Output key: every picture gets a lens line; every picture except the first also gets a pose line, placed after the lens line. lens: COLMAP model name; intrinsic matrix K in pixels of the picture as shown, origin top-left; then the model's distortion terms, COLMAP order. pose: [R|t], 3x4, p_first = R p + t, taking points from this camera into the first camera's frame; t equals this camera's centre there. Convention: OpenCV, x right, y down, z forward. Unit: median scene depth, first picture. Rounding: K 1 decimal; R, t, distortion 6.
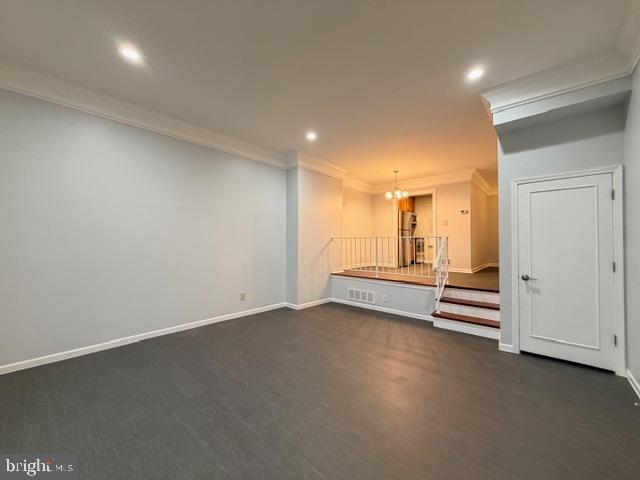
lens RADIAL K [[252.3, 0, 317.3], [0, 252.3, 239.2], [0, 0, 1]] dist [0.000442, -0.000413]
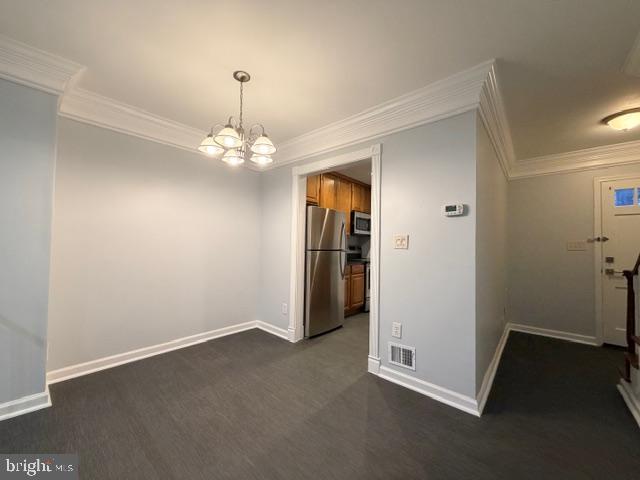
lens RADIAL K [[252.3, 0, 319.3], [0, 252.3, 238.8], [0, 0, 1]] dist [0.000442, -0.000413]
pose [[0.999719, 0.023484, 0.003125, 0.399434], [-0.023436, 0.999616, -0.014787, -0.061360], [-0.003471, 0.014710, 0.999886, 0.665590]]
